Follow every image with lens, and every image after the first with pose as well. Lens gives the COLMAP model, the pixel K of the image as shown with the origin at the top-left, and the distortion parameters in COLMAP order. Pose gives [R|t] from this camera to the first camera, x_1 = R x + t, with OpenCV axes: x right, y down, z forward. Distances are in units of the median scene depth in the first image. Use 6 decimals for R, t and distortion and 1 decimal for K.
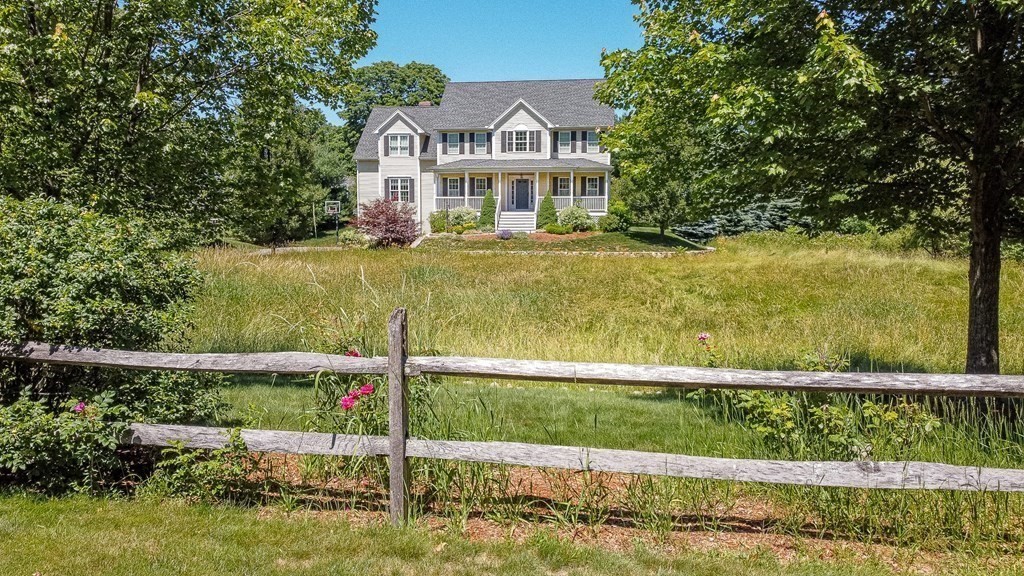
lens RADIAL K [[748.6, 0, 508.0], [0, 748.6, 292.7], [0, 0, 1]] dist [-0.008994, 0.003943]
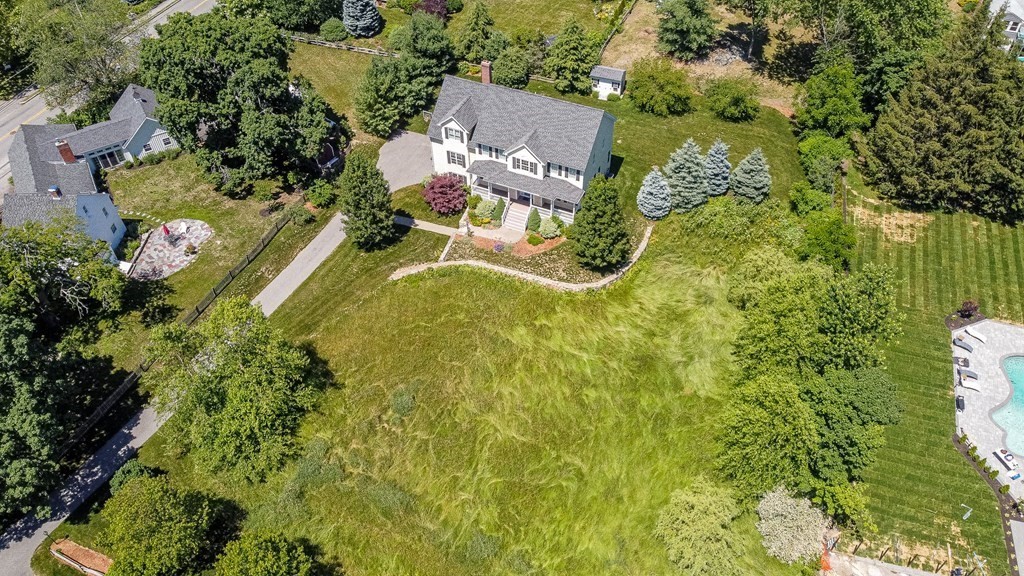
lens RADIAL K [[748.6, 0, 508.5], [0, 748.6, 289.2], [0, 0, 1]] dist [-0.008994, 0.003943]
pose [[0.955625, 0.198970, -0.217238, 0.358155], [-0.001520, 0.740753, 0.671775, -1.018412], [0.294583, -0.641635, 0.708185, -0.224847]]
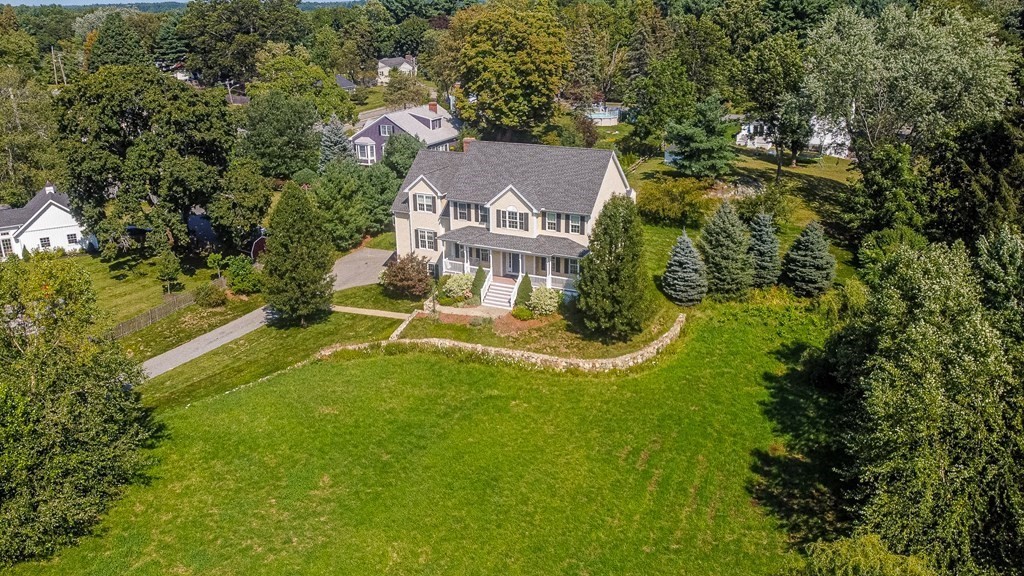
lens RADIAL K [[748.6, 0, 516.1], [0, 748.6, 287.2], [0, 0, 1]] dist [-0.008994, 0.003943]
pose [[0.955399, 0.095974, -0.279287, 0.349008], [-0.019366, 0.964044, 0.265036, -0.404395], [0.294681, -0.247806, 0.922906, -0.075093]]
